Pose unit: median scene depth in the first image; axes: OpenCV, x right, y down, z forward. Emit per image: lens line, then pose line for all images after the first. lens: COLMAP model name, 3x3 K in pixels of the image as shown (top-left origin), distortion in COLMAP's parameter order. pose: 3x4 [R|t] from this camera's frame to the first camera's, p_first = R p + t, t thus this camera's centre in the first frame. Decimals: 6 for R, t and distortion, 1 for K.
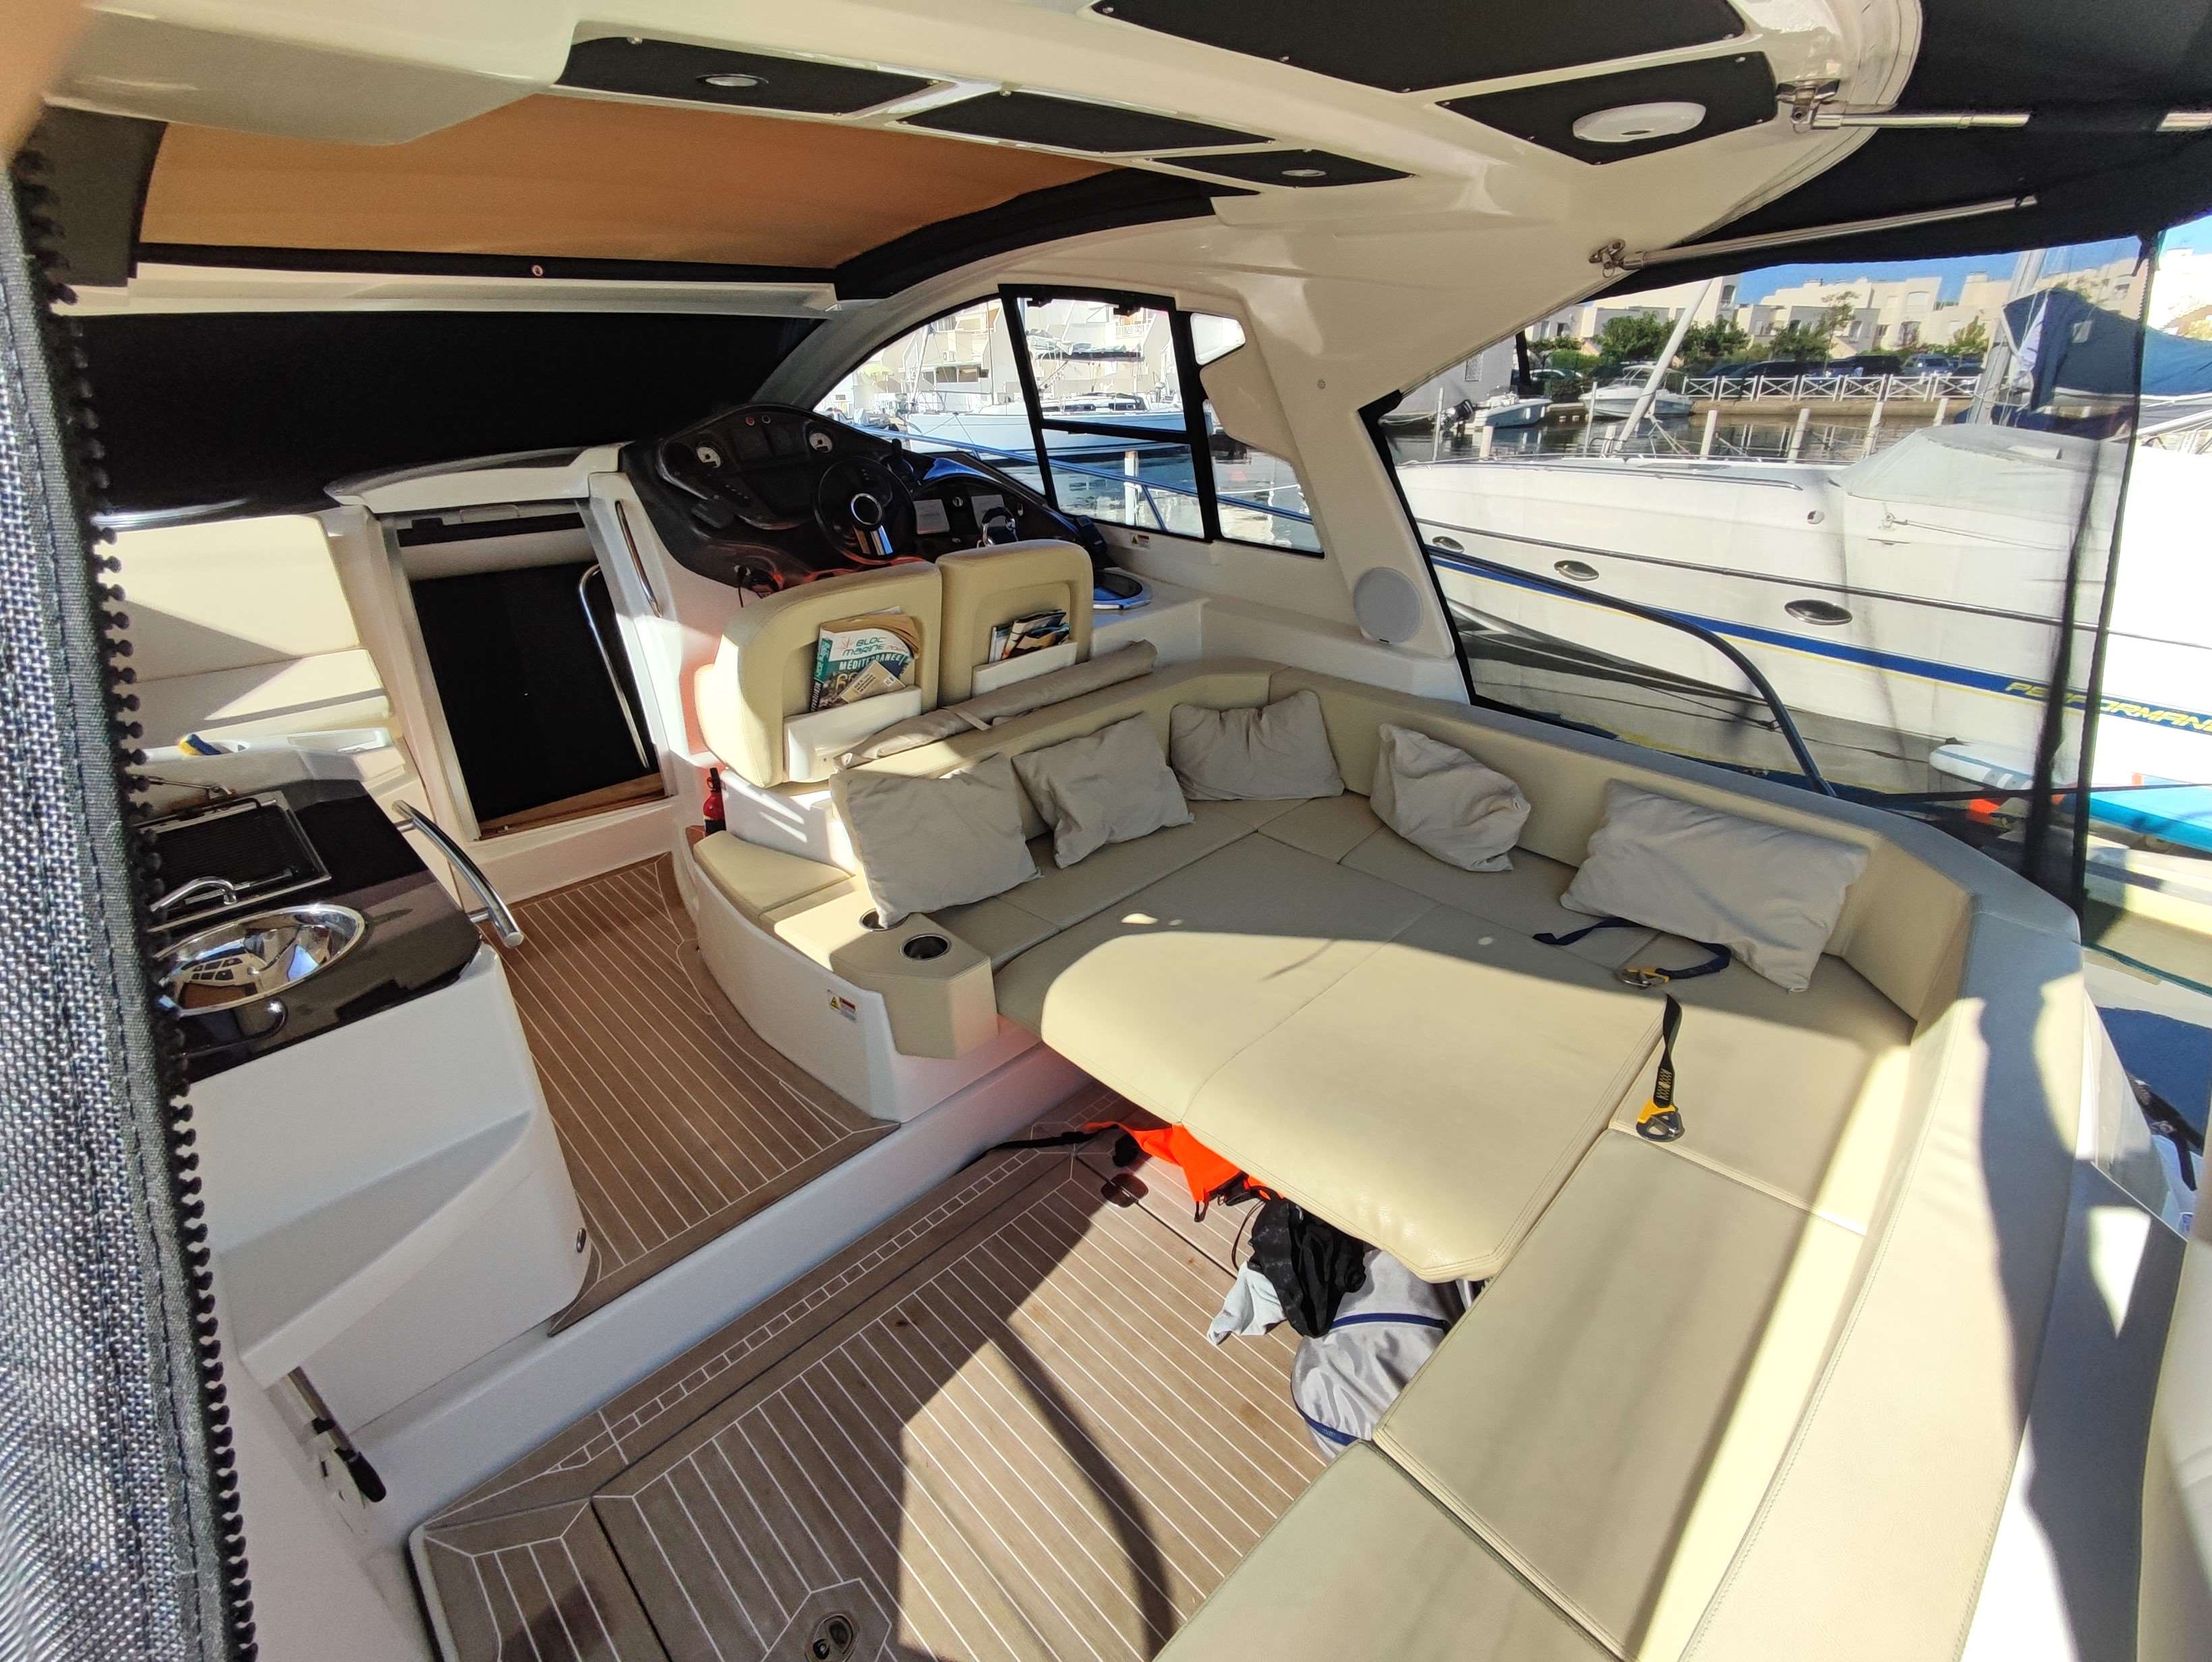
lens RADIAL K [[966.5, 0, 1109.5], [0, 966.5, 832.9], [0, 0, 1]] dist [0.000440, 0.000005]
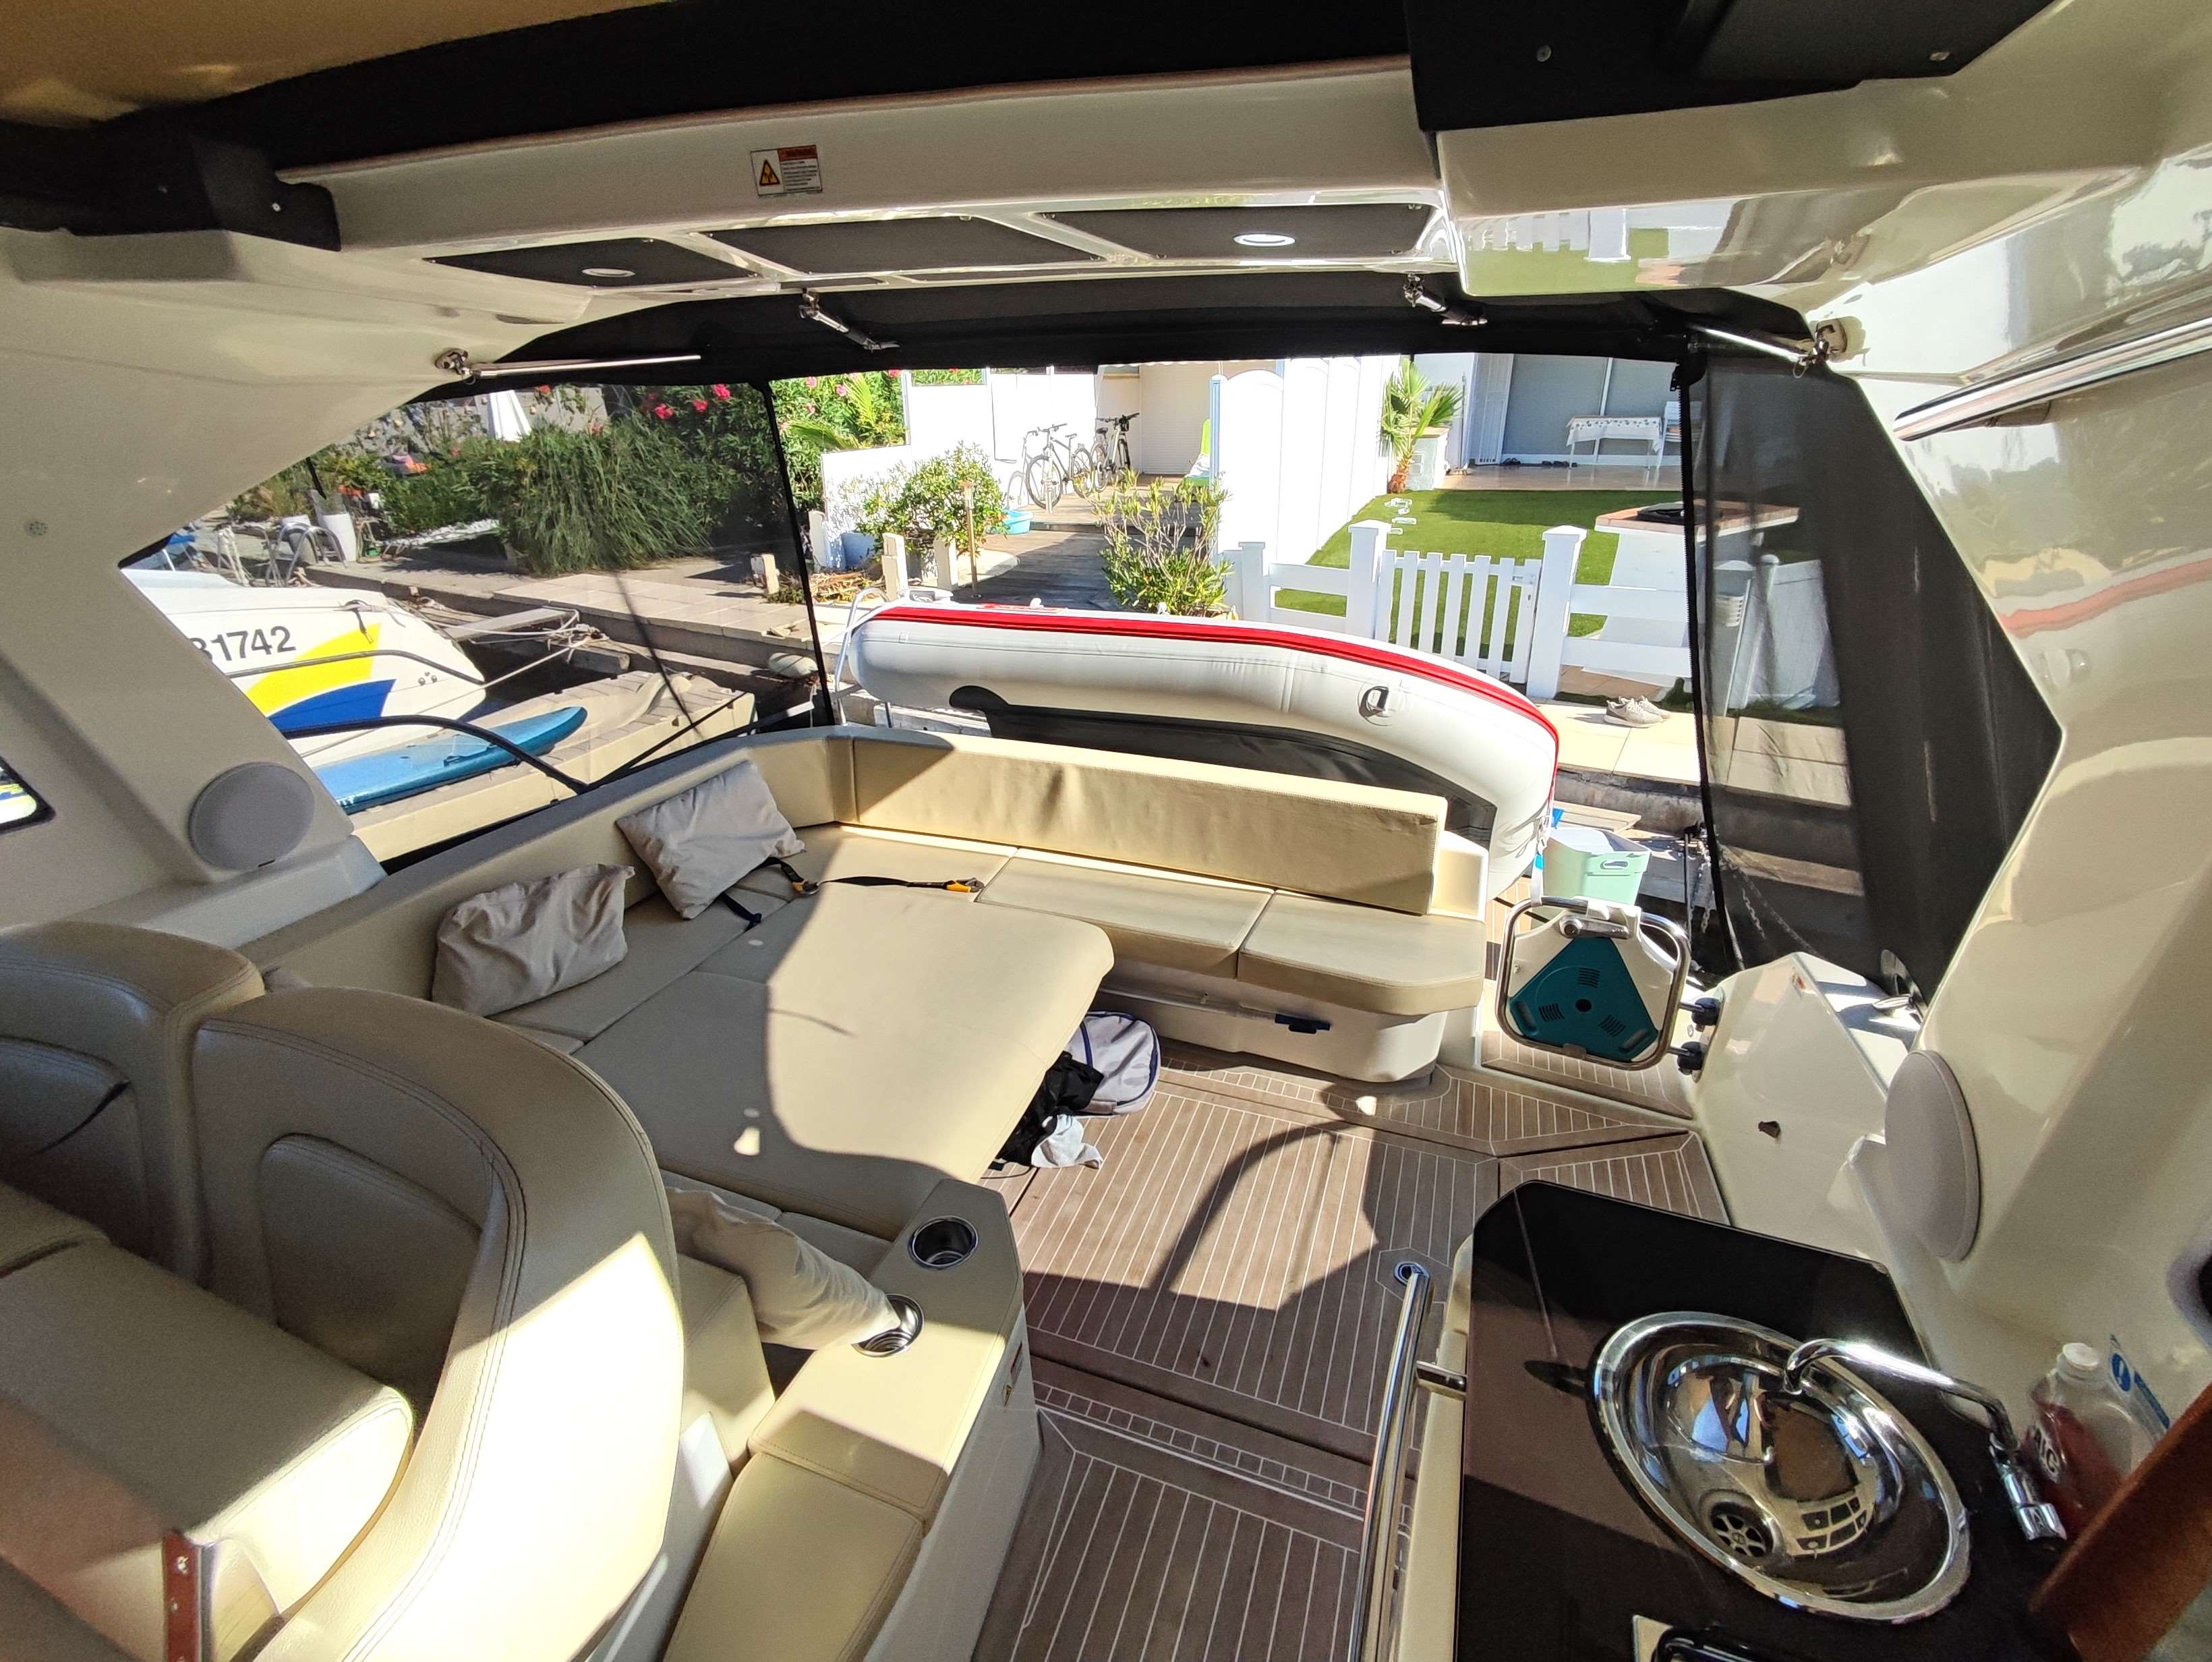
lens RADIAL K [[966.5, 0, 1109.5], [0, 966.5, 832.9], [0, 0, 1]] dist [0.000440, 0.000005]
pose [[-0.425623, -0.340103, 0.838555, -0.790922], [0.409313, 0.754104, 0.513605, -0.457542], [-0.807036, 0.561834, -0.181756, 0.896774]]
